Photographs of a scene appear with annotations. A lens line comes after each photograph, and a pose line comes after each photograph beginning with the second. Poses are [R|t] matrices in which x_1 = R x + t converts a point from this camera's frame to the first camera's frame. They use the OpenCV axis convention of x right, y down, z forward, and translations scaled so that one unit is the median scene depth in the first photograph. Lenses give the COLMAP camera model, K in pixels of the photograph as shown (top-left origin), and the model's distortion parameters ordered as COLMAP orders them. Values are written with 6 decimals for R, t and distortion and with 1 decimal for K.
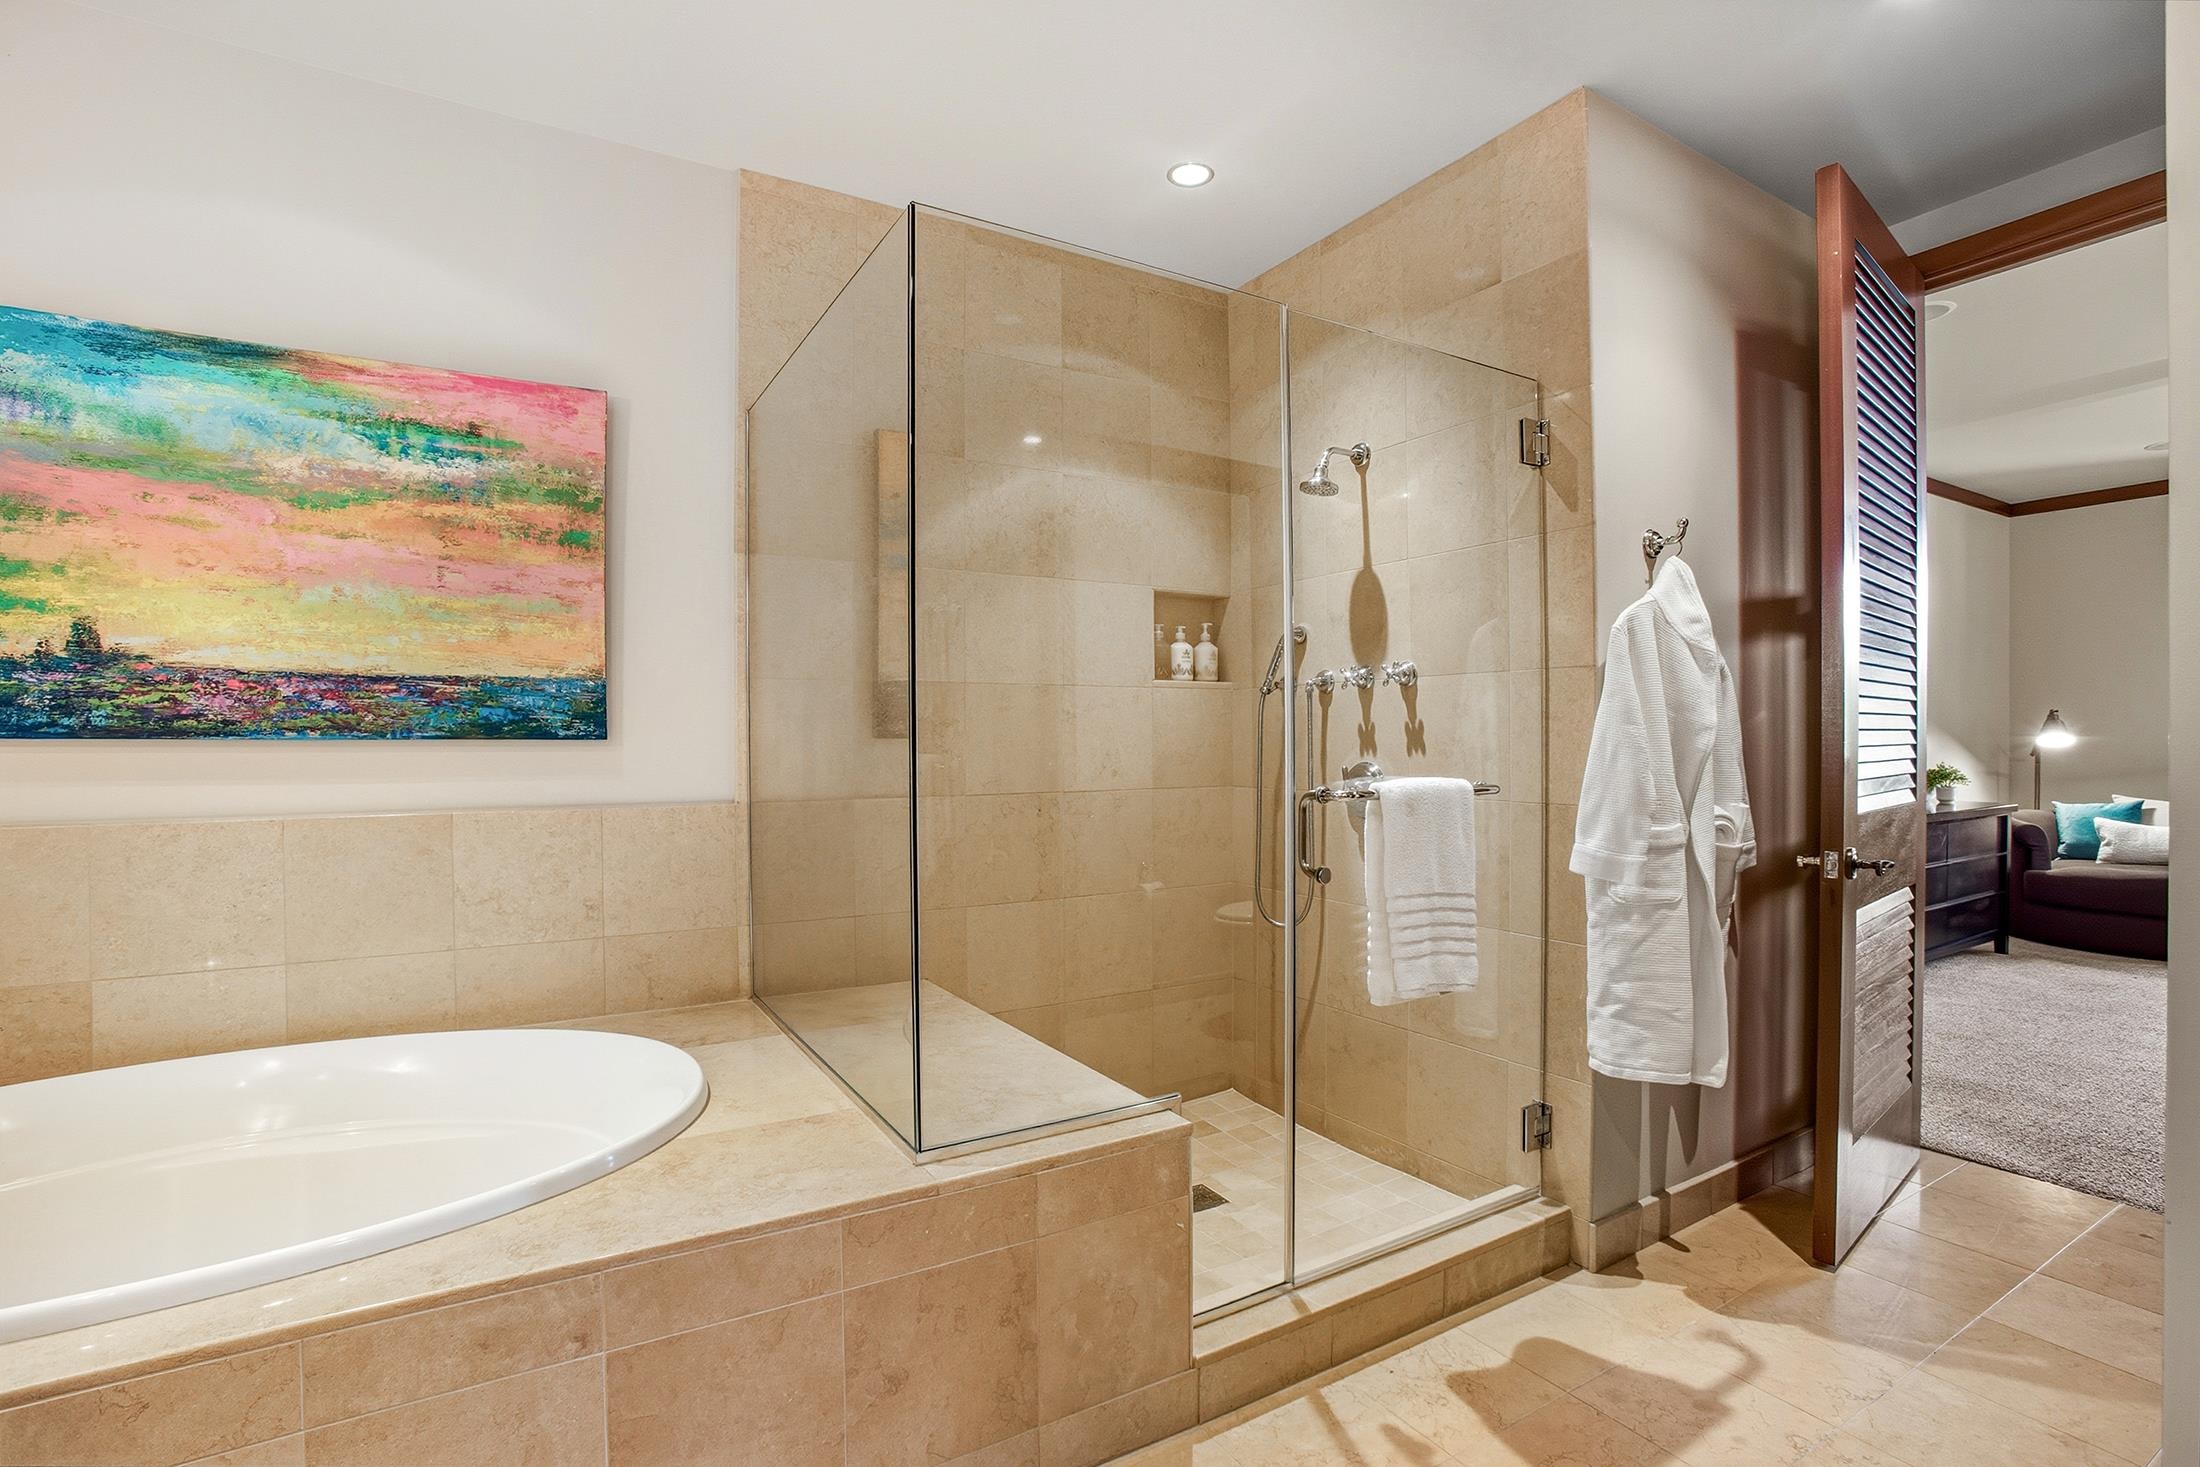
lens RADIAL K [[1020.6, 0, 1084.7], [0, 1020.6, 748.8], [0, 0, 1]] dist [-0.057496, 0.018070]
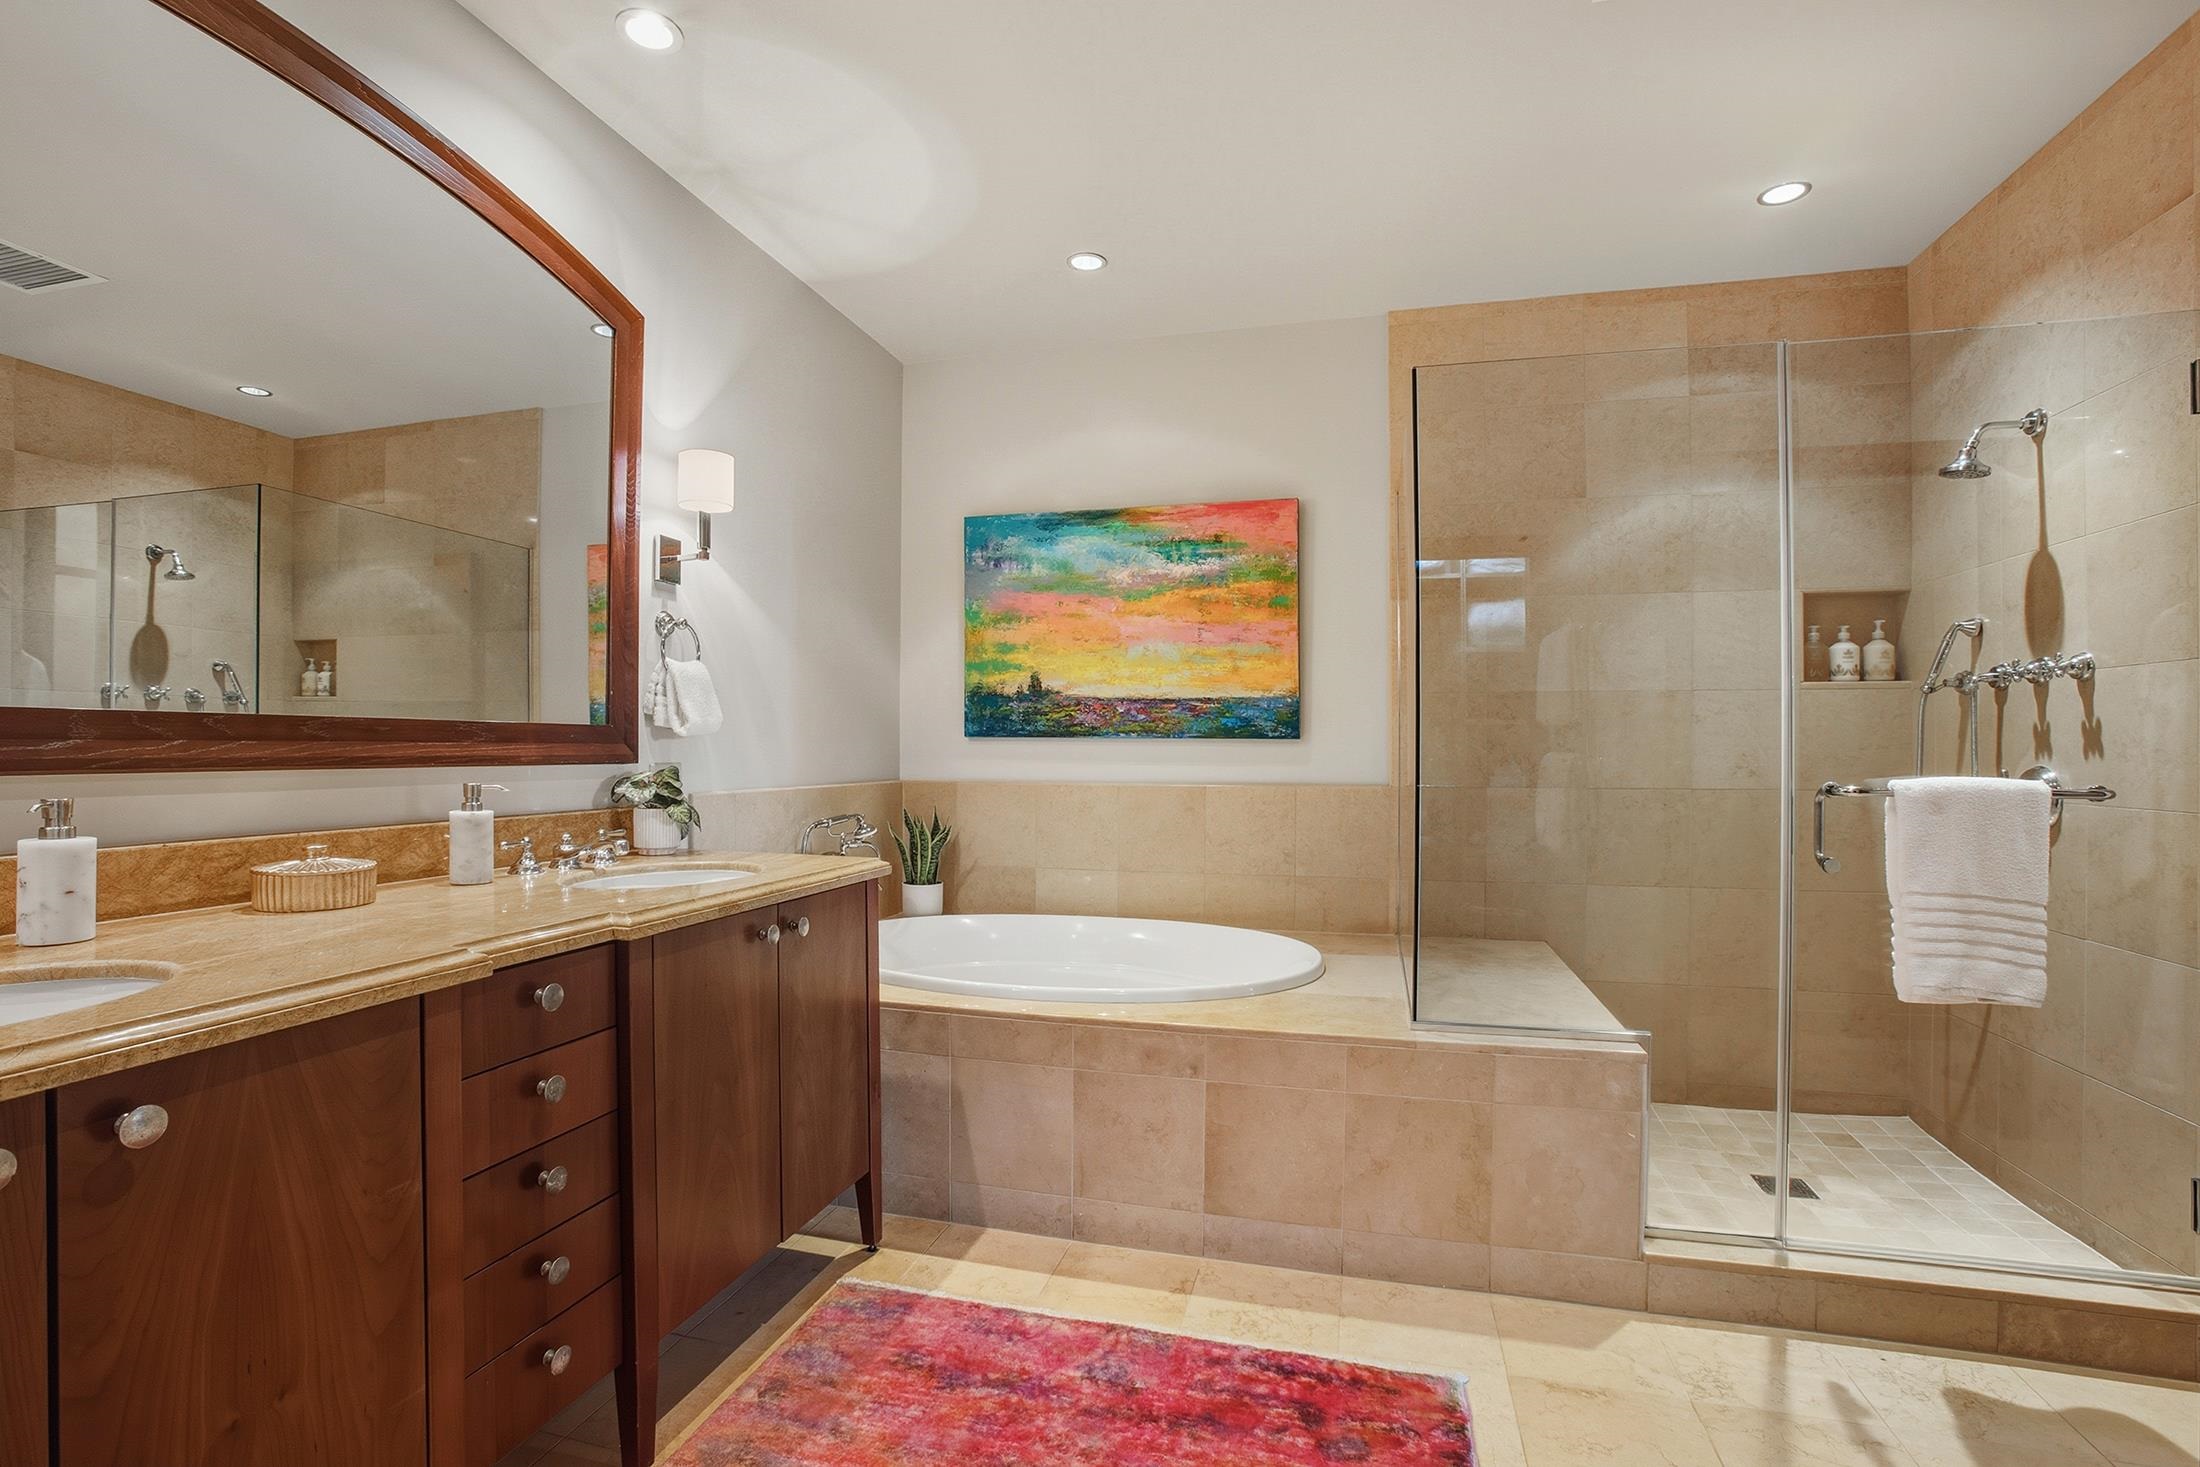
lens RADIAL K [[1020.6, 0, 1099.4], [0, 1020.6, 740.9], [0, 0, 1]] dist [-0.057496, 0.018070]
pose [[0.703540, 0.002219, -0.710652, 0.394149], [-0.013748, 0.999850, -0.010489, 0.014051], [0.710522, 0.017150, 0.703466, -0.246806]]
